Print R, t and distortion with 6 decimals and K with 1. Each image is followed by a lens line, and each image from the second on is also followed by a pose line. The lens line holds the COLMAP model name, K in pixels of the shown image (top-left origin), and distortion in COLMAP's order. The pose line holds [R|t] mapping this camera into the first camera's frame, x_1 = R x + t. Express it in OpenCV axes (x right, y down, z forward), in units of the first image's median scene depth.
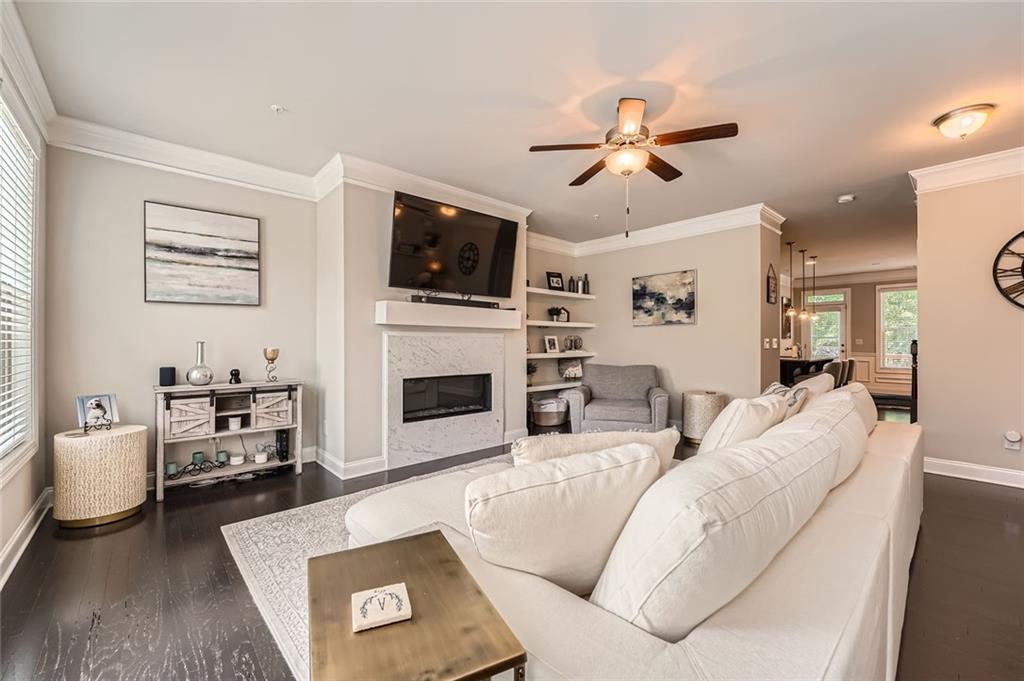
lens RADIAL K [[412.0, 0, 510.2], [0, 412.0, 340.9], [0, 0, 1]] dist [-0.017301, 0.000619]
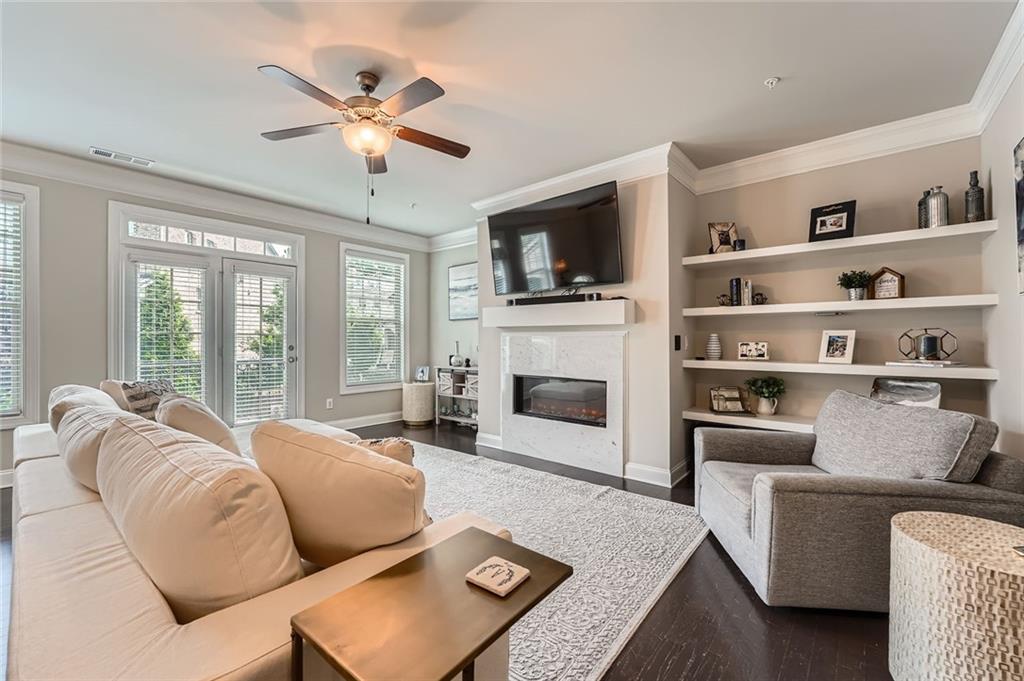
lens RADIAL K [[412.0, 0, 512.4], [0, 412.0, 339.5], [0, 0, 1]] dist [-0.017301, 0.000619]
pose [[0.129555, -0.003950, -0.991564, 0.842737], [0.002107, 0.999991, -0.003709, 0.000247], [0.991570, -0.001608, 0.129562, 0.836439]]
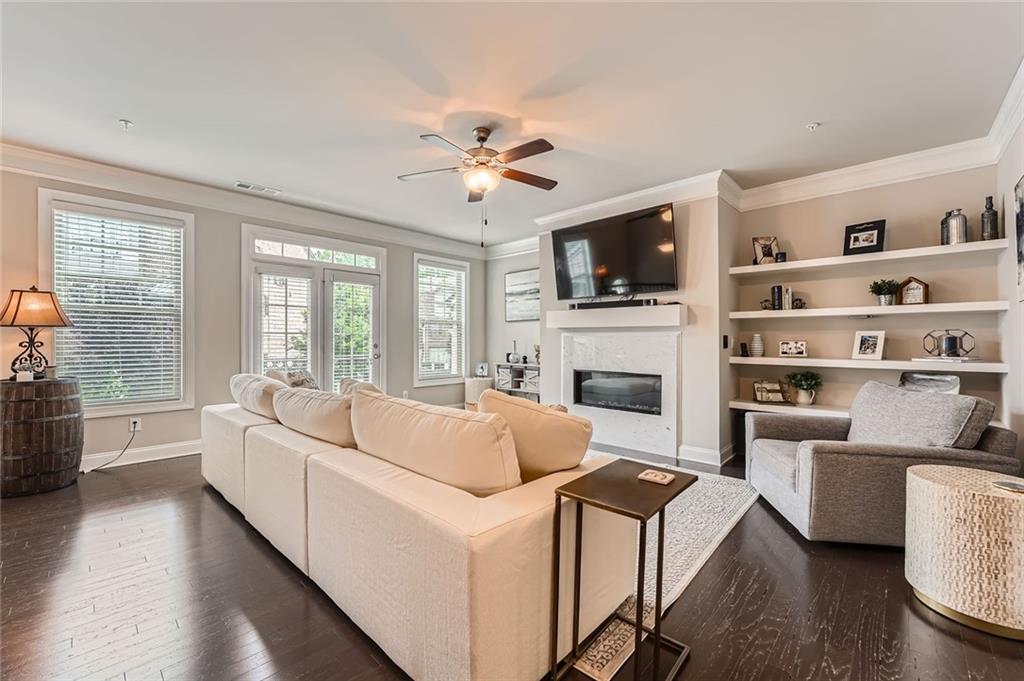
lens RADIAL K [[412.0, 0, 511.6], [0, 412.0, 340.1], [0, 0, 1]] dist [-0.017301, 0.000619]
pose [[0.075760, -0.001739, -0.997125, 0.988389], [0.000700, 0.999998, -0.001691, 0.001703], [0.997126, -0.000570, 0.075761, 0.696783]]
